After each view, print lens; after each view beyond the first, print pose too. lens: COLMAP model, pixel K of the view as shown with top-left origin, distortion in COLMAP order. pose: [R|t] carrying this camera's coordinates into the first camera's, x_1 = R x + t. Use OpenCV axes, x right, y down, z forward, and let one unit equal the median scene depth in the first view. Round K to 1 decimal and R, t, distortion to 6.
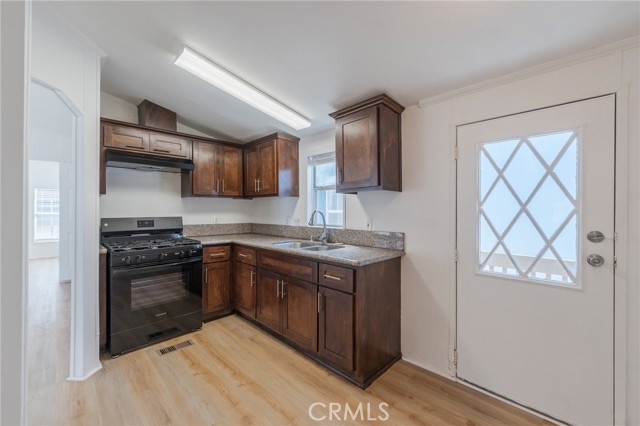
lens RADIAL K [[259.2, 0, 320.5], [0, 259.2, 211.9], [0, 0, 1]] dist [-0.000019, -0.000380]
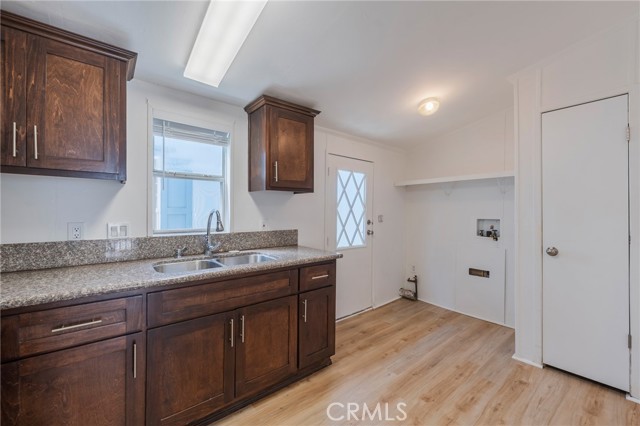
lens RADIAL K [[259.2, 0, 322.7], [0, 259.2, 211.1], [0, 0, 1]] dist [-0.000019, -0.000380]
pose [[0.094685, -0.002820, 0.995503, -0.886341], [-0.000825, 0.999995, 0.002911, -0.005928], [-0.995507, -0.001097, 0.094682, 0.825463]]
